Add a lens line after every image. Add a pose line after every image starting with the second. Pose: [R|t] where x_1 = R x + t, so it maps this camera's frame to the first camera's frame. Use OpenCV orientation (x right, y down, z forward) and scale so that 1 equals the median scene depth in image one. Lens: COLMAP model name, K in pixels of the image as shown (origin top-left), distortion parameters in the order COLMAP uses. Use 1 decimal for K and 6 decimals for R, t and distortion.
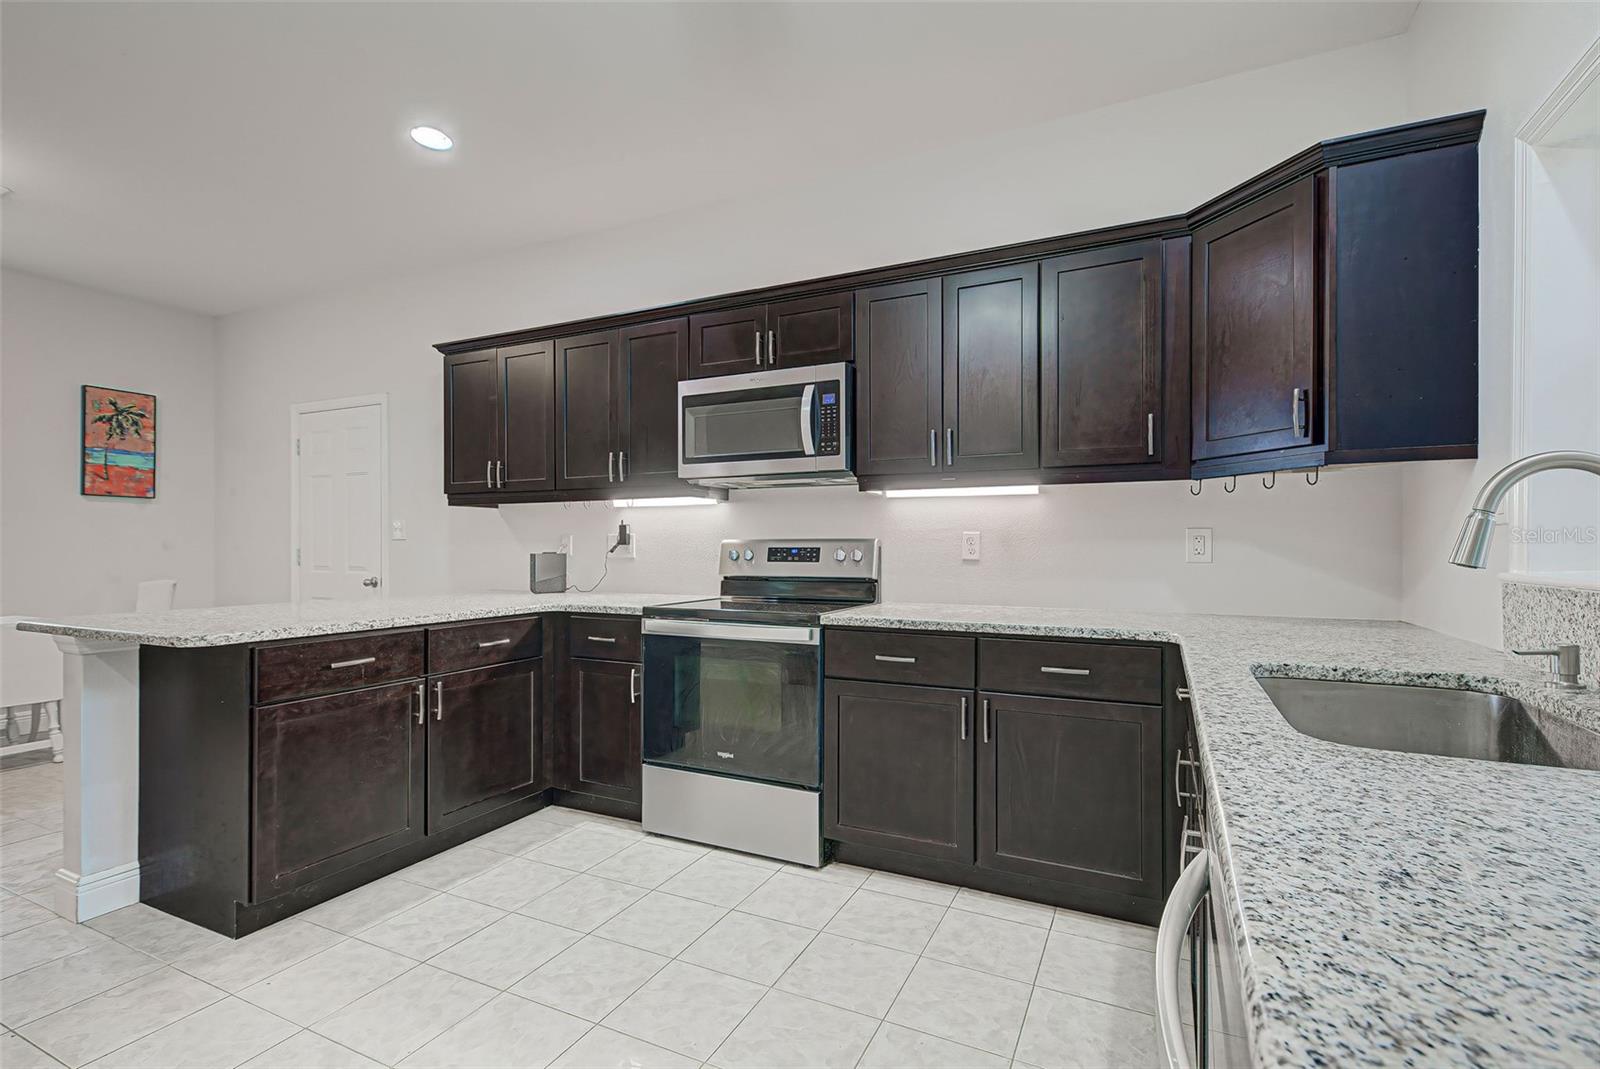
lens RADIAL K [[732.2, 0, 822.5], [0, 732.2, 545.7], [0, 0, 1]] dist [0.002013, 0.000285]
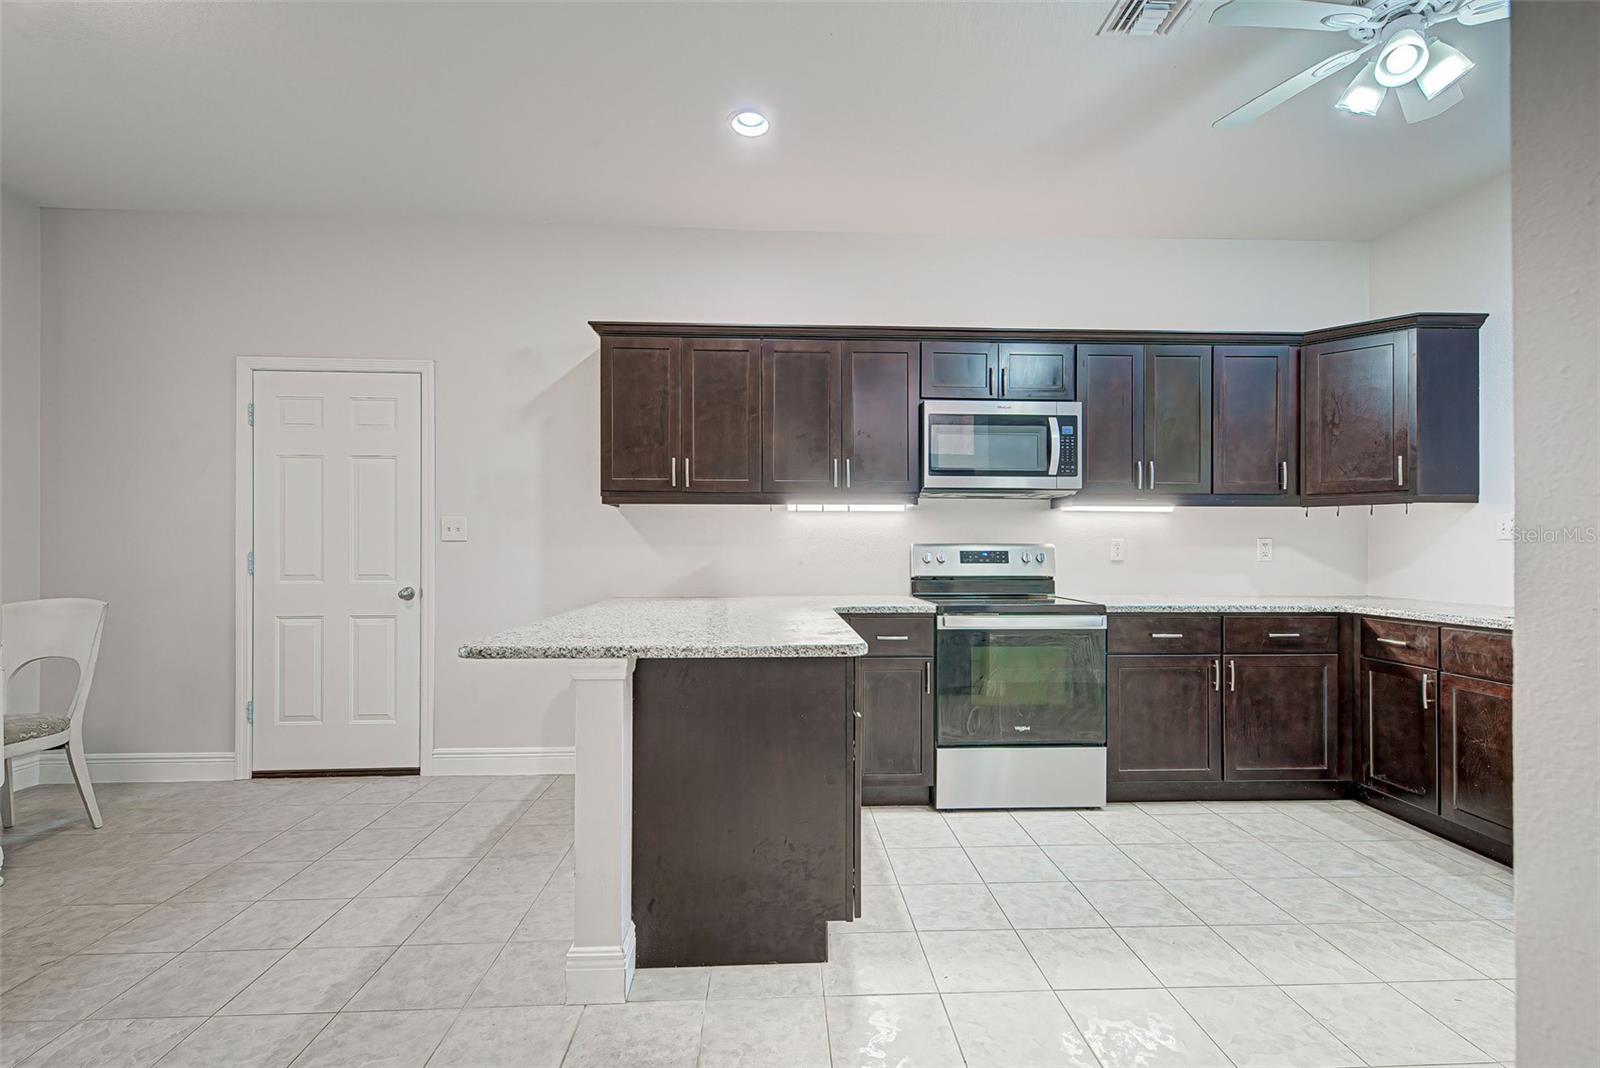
lens RADIAL K [[730.4, 0, 820.3], [0, 730.4, 541.5], [0, 0, 1]] dist [-0.000515, -0.000249]
pose [[0.880402, 0.006157, 0.474188, -0.920636], [-0.002778, 0.999966, -0.007827, -0.003095], [-0.474220, 0.005573, 0.880389, 0.118006]]
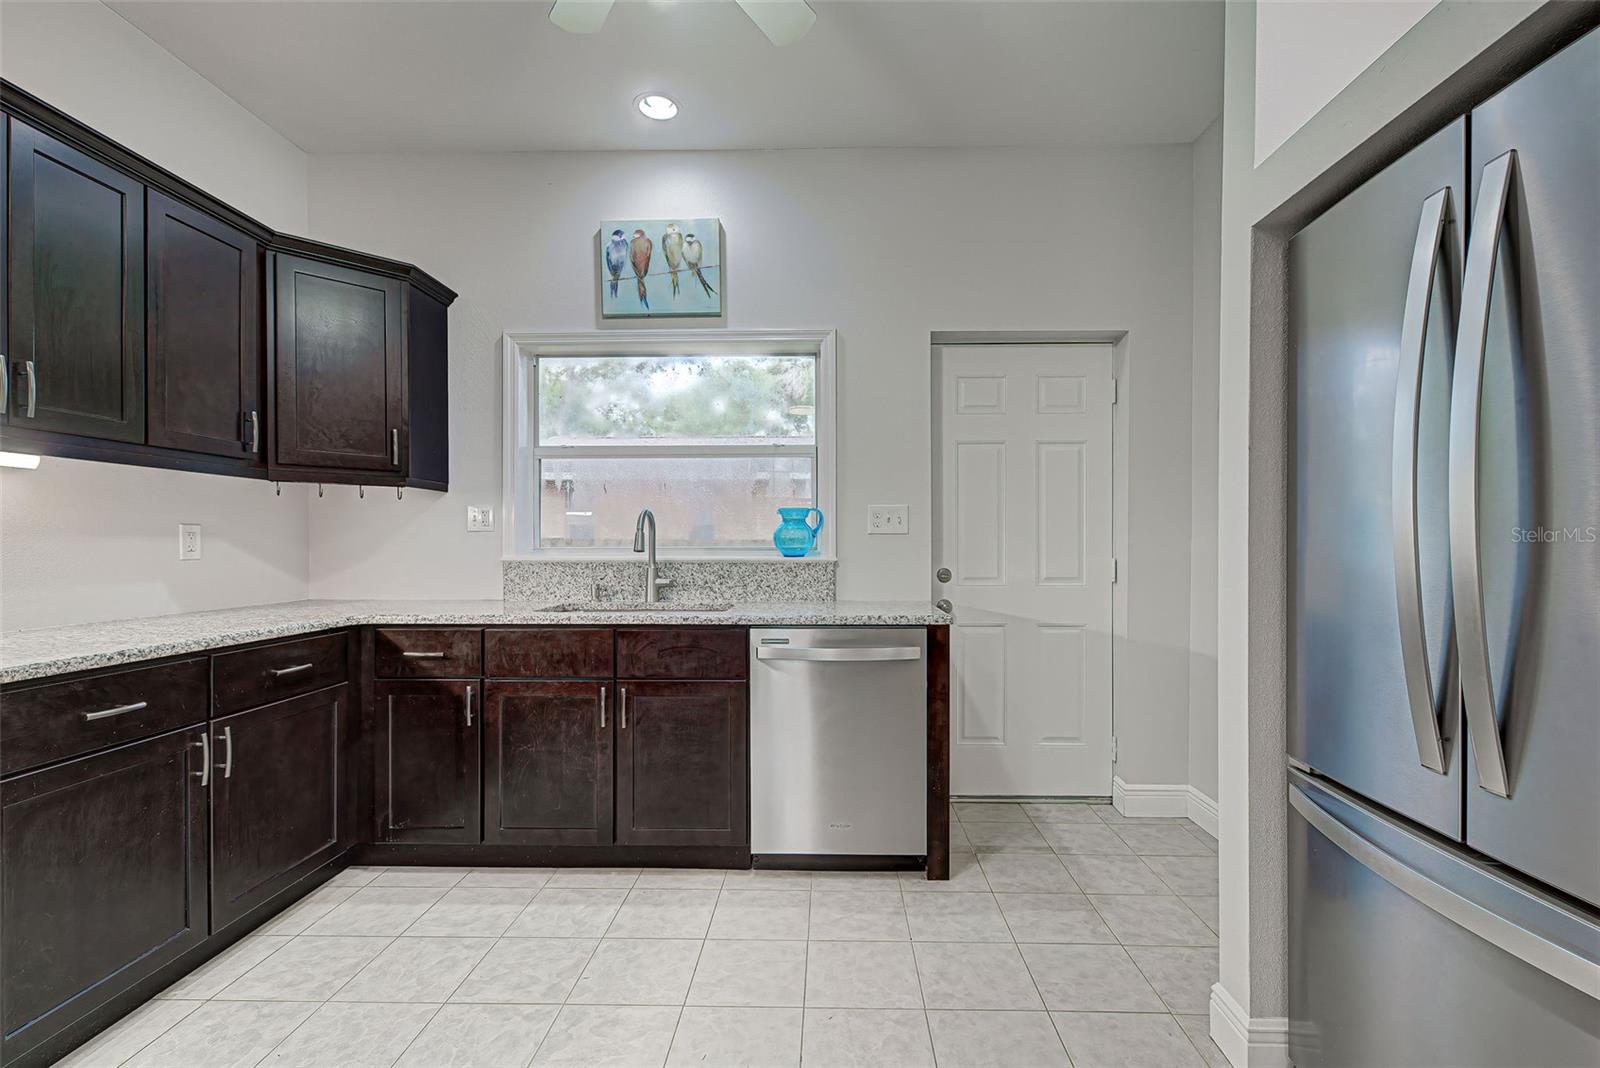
lens RADIAL K [[720.8, 0, 826.7], [0, 720.8, 545.6], [0, 0, 1]] dist [0.007416, -0.000334]
pose [[-0.396022, -0.004160, 0.918232, -0.660312], [-0.002983, 0.999990, 0.003244, -0.001333], [-0.918236, -0.001454, -0.396030, 0.563287]]
